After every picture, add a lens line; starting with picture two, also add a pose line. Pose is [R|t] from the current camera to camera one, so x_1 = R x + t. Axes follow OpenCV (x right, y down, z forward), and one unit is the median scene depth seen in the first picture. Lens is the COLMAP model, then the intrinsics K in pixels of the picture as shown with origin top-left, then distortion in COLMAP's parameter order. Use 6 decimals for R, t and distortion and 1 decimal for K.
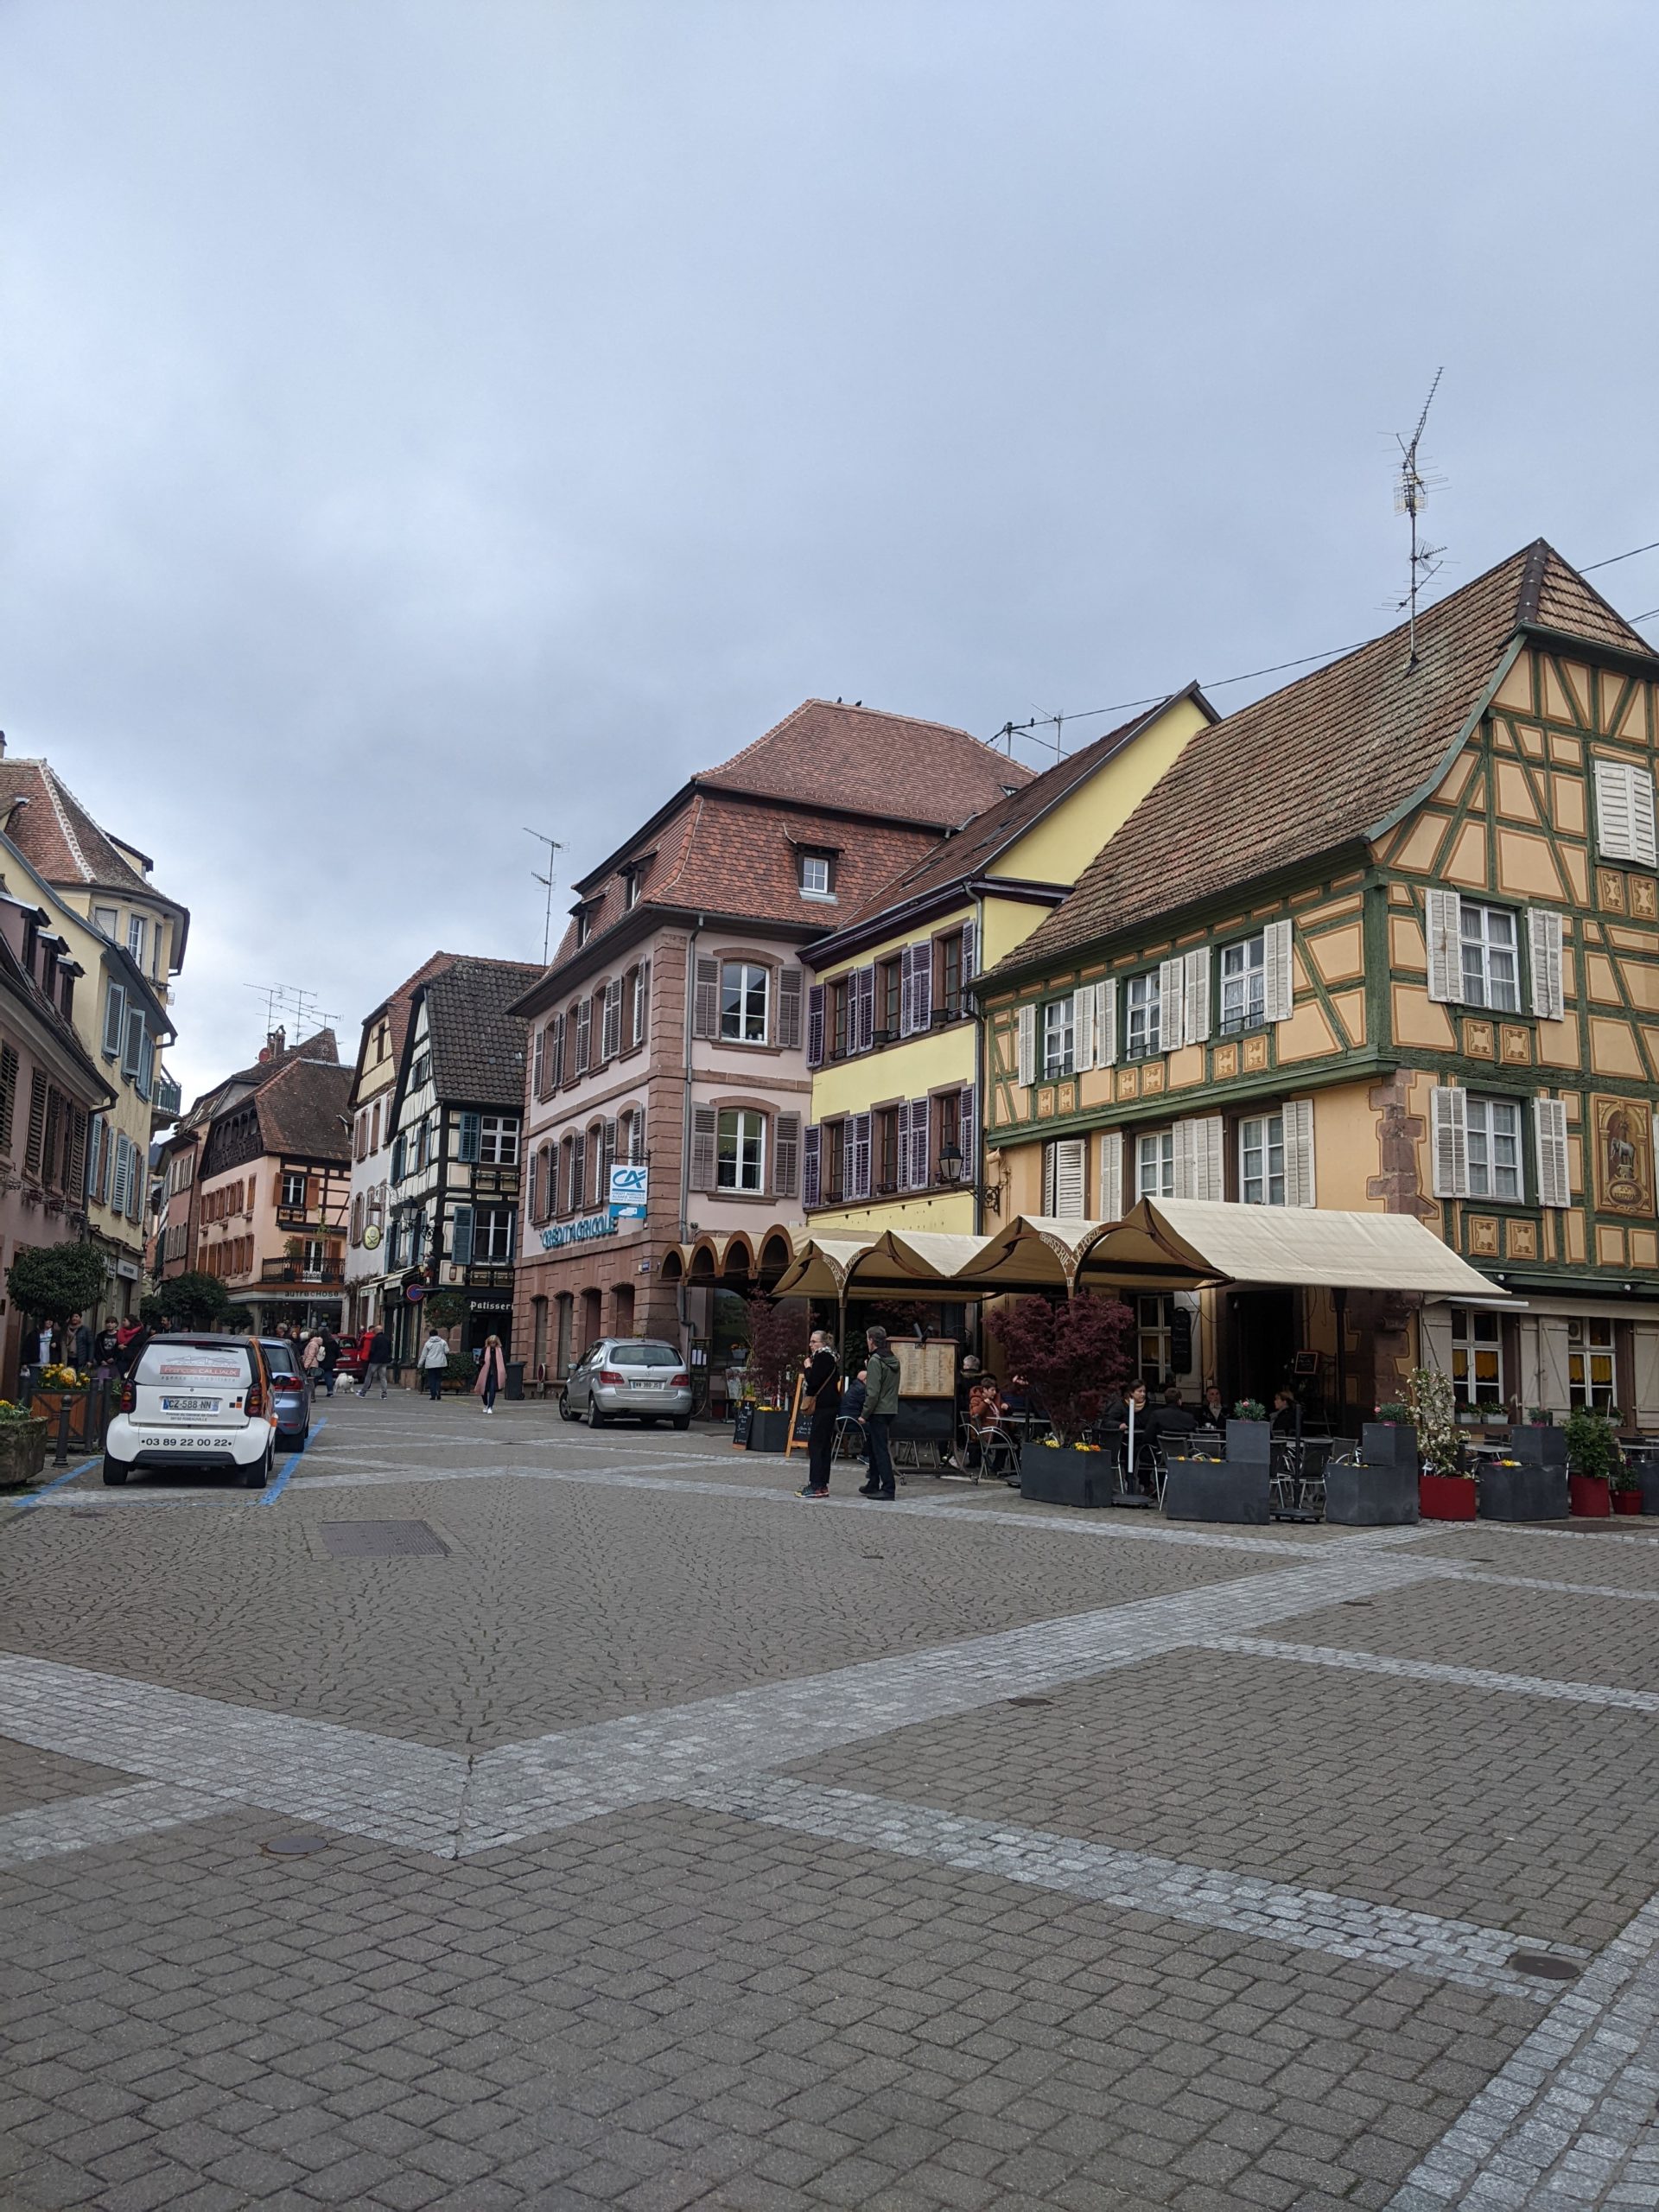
lens RADIAL K [[1730.8, 0, 791.6], [0, 1730.8, 1097.1], [0, 0, 1]] dist [0.188584, -0.389371]
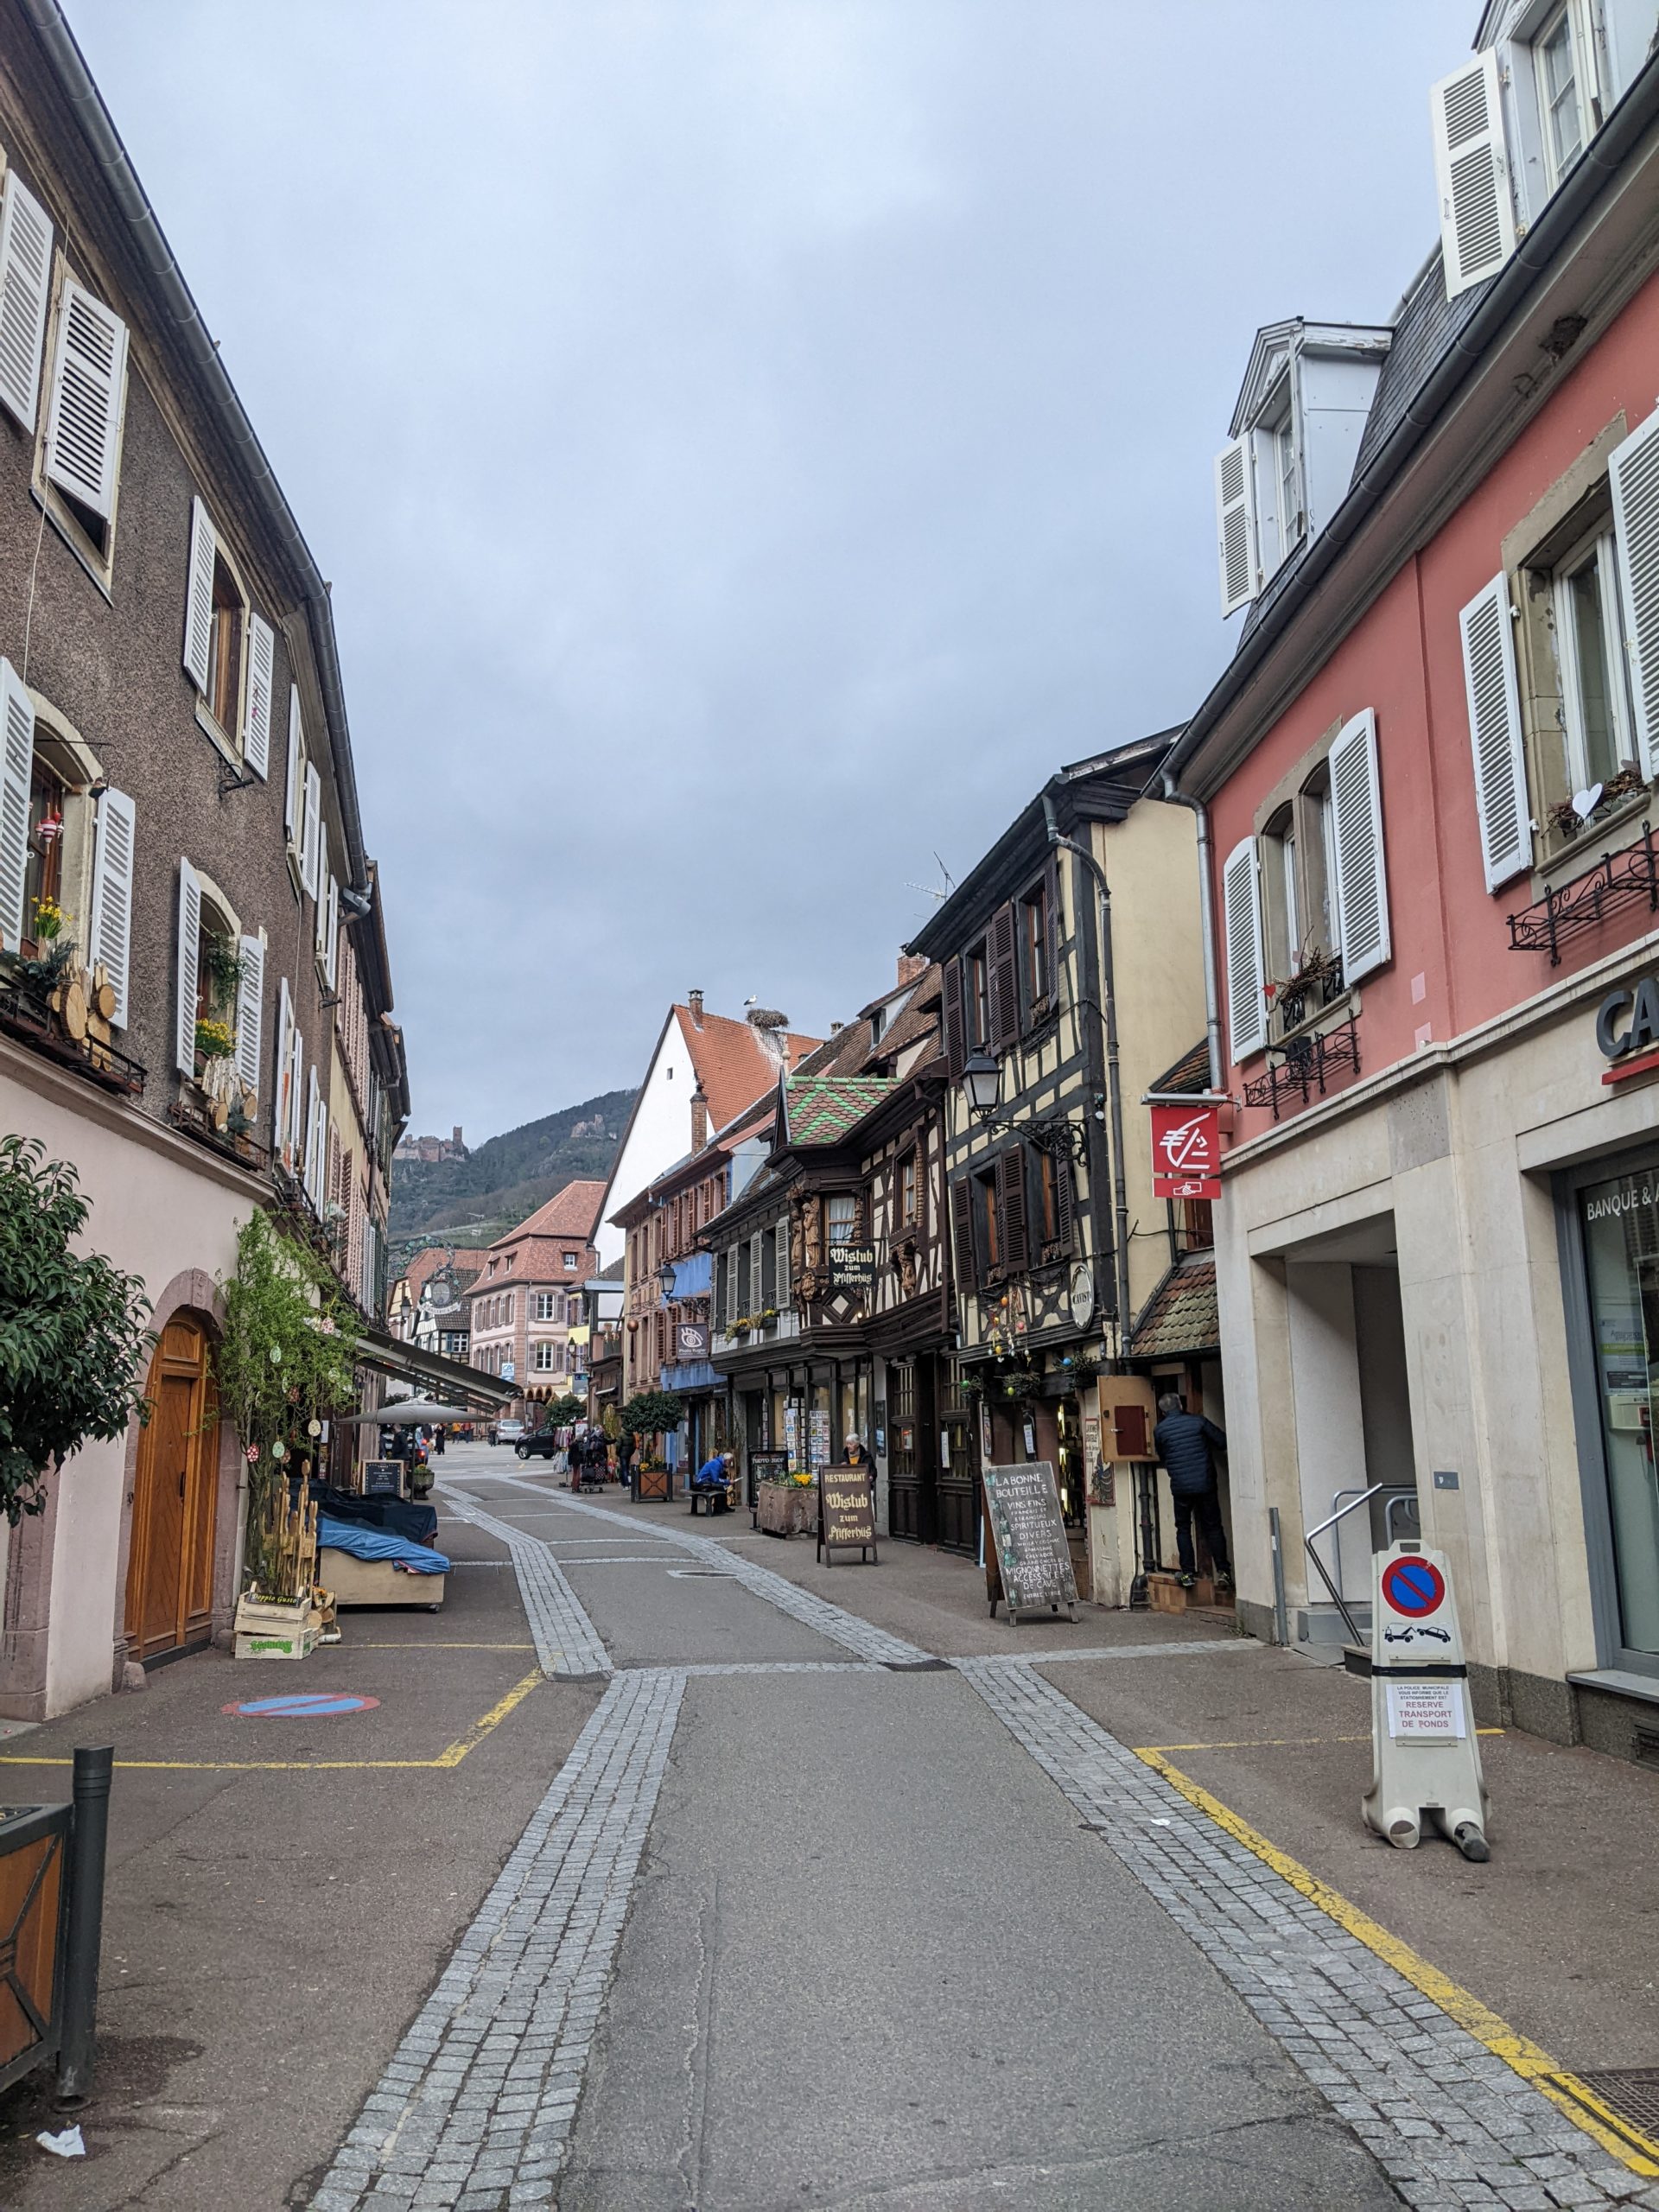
lens RADIAL K [[1730.8, 0, 791.6], [0, 1730.8, 1097.1], [0, 0, 1]] dist [0.188584, -0.389371]
pose [[0.998353, -0.021293, 0.053263, 0.201709], [0.023174, 0.999120, -0.034950, -0.246379], [-0.052472, 0.036127, 0.997969, -1.701149]]
